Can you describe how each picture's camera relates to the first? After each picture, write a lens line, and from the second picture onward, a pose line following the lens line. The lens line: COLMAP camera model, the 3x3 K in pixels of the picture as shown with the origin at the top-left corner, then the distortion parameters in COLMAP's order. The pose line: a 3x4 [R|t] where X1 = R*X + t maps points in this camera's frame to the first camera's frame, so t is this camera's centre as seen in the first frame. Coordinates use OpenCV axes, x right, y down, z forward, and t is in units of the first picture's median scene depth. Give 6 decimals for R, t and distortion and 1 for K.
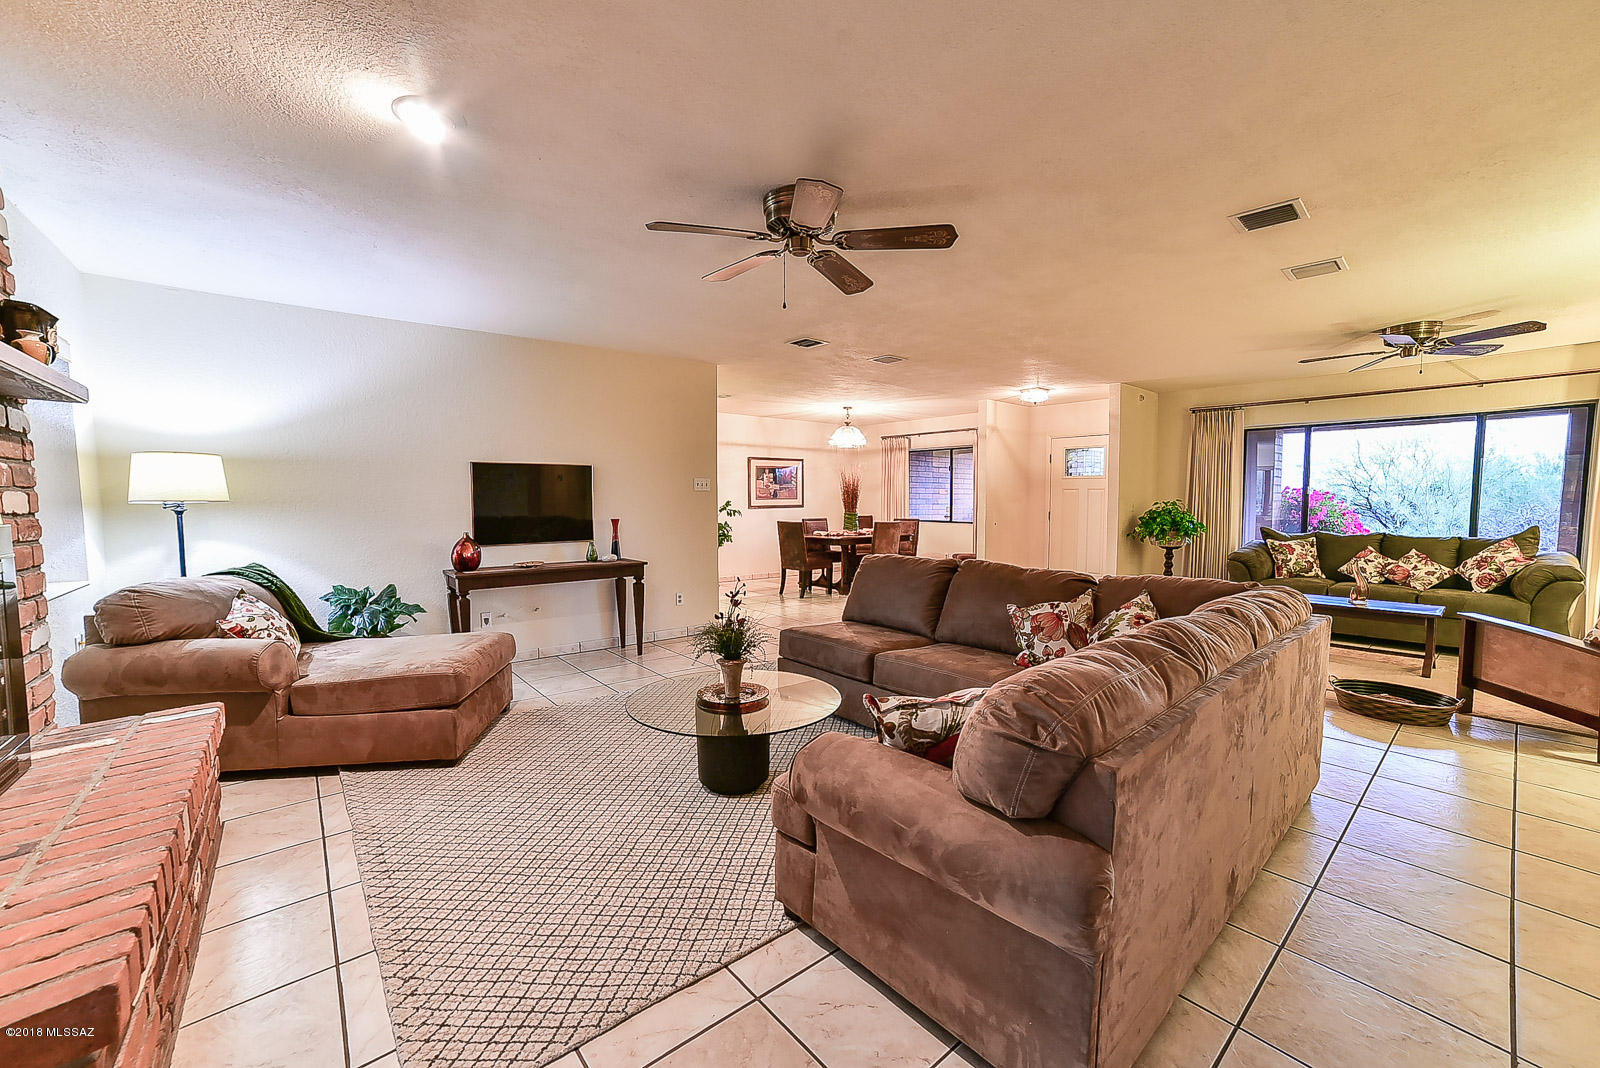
lens RADIAL K [[638.0, 0, 800.1], [0, 638.0, 540.0], [0, 0, 1]] dist [-0.092225, 0.039776]
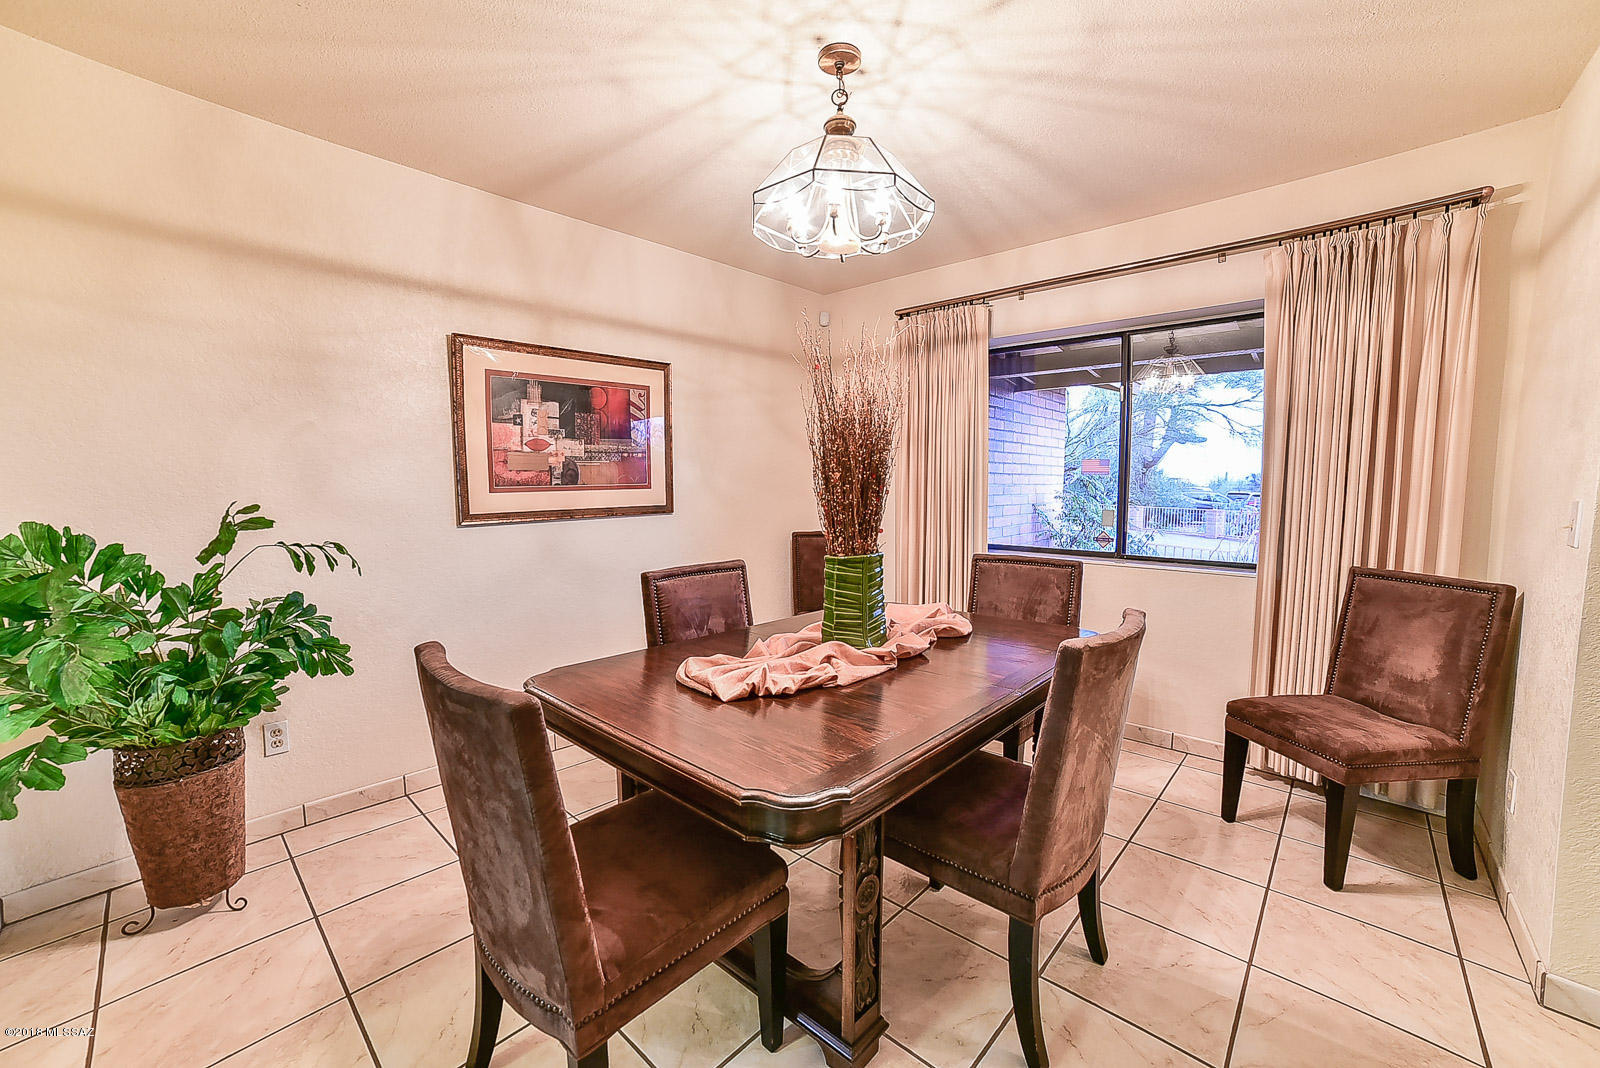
lens RADIAL K [[638.0, 0, 800.1], [0, 638.0, 540.0], [0, 0, 1]] dist [-0.092225, 0.039776]
pose [[0.991052, -0.013677, 0.132775, 0.050317], [0.010588, 0.999657, 0.023944, -0.083145], [-0.133057, -0.022324, 0.990857, 1.245706]]
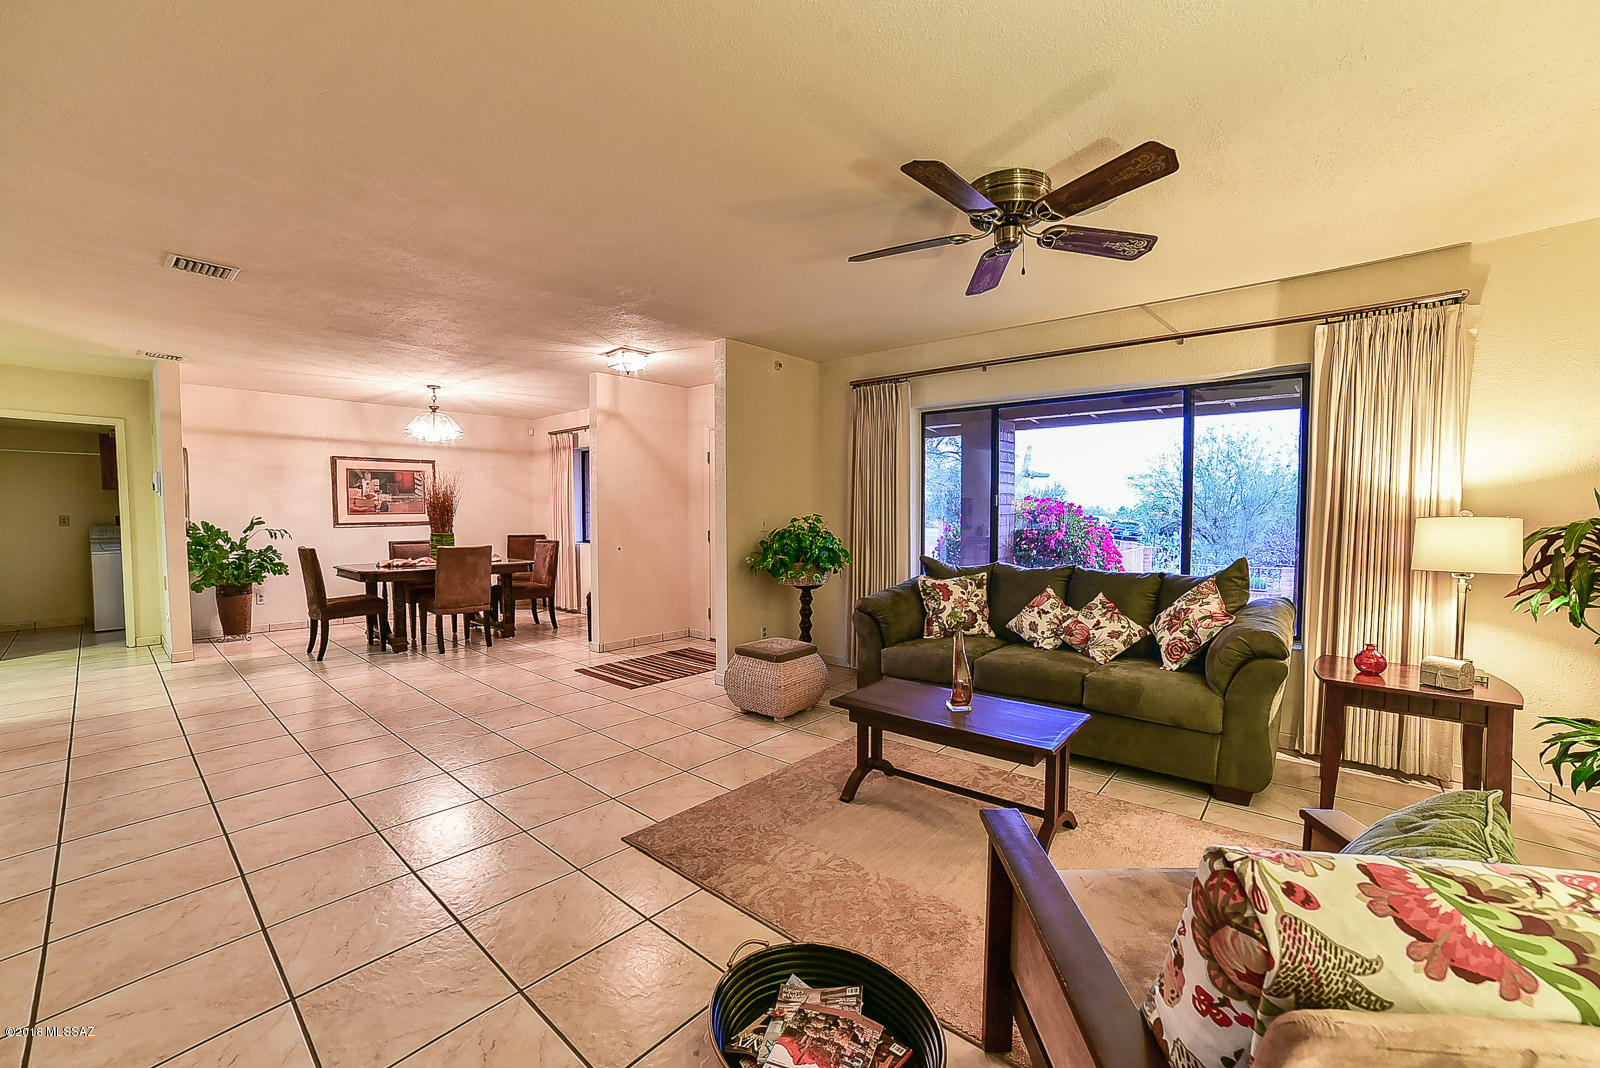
lens RADIAL K [[638.0, 0, 800.1], [0, 638.0, 540.0], [0, 0, 1]] dist [-0.092225, 0.039776]
pose [[0.986556, -0.004355, 0.163365, 0.573987], [0.007733, 0.999769, -0.020048, -0.028563], [-0.163240, 0.021042, 0.986362, 0.390384]]
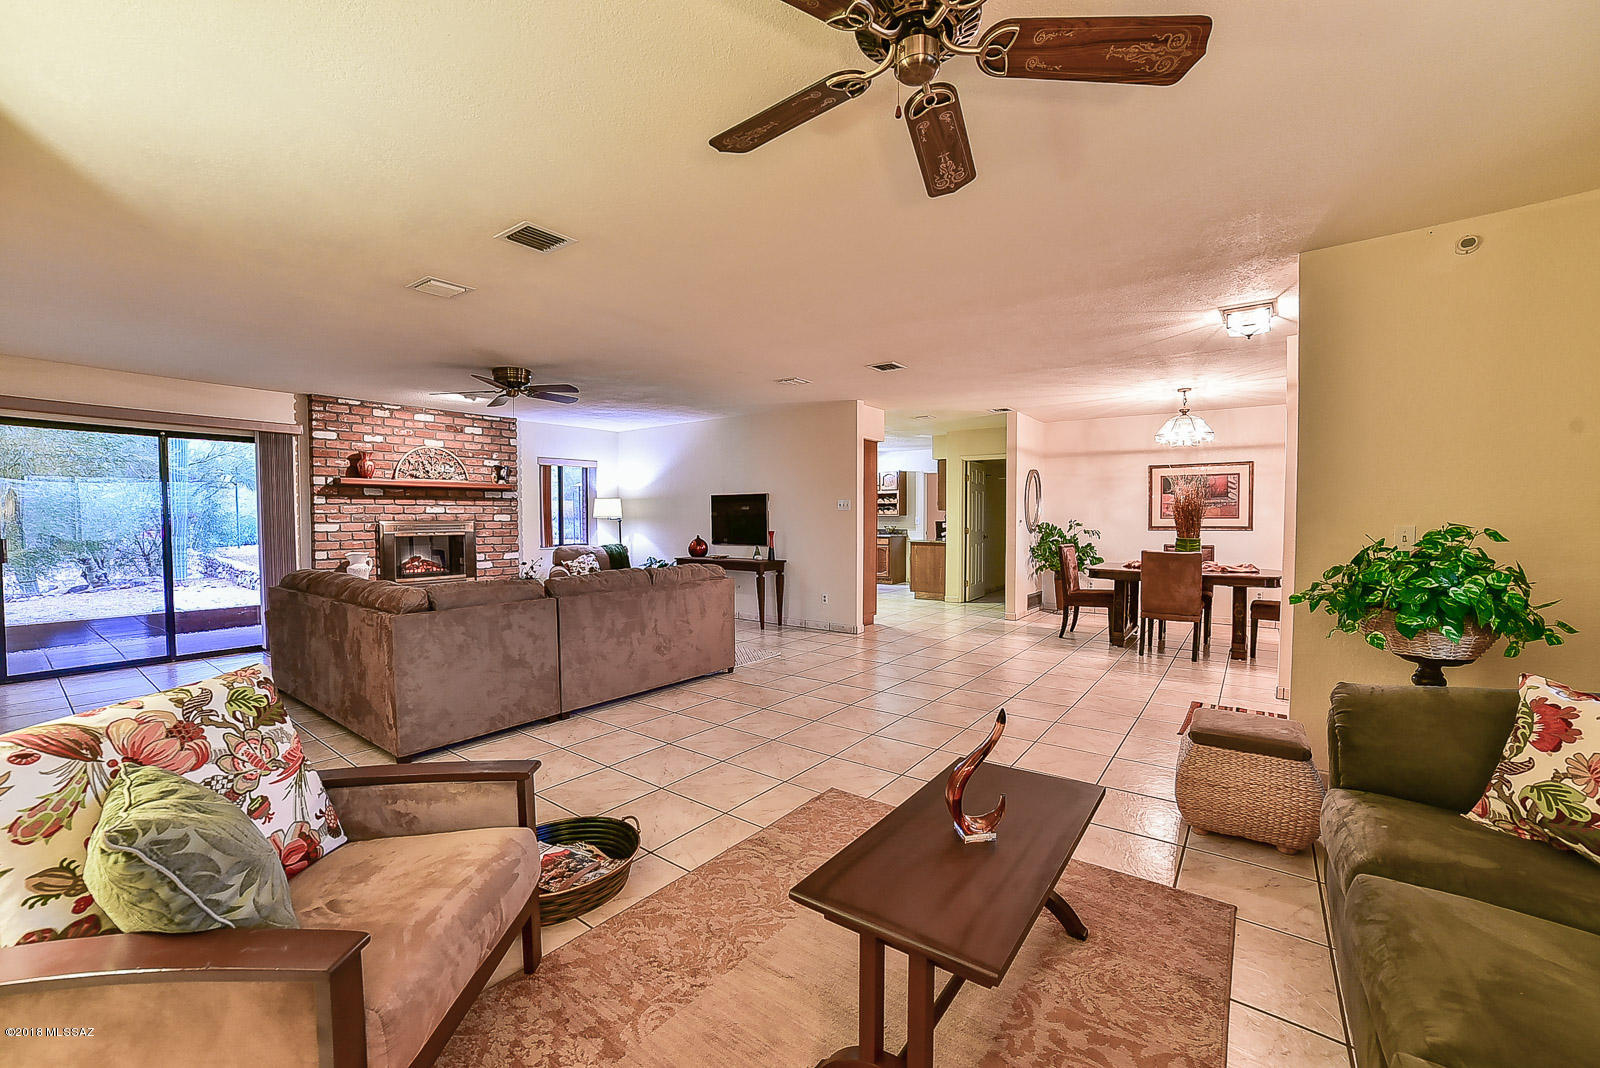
lens RADIAL K [[638.0, 0, 800.1], [0, 638.0, 540.0], [0, 0, 1]] dist [-0.092225, 0.039776]
pose [[0.227785, 0.038991, -0.972930, 1.018020], [-0.062864, 0.997702, 0.025266, -0.049470], [0.971680, 0.055407, 0.229713, 0.682411]]
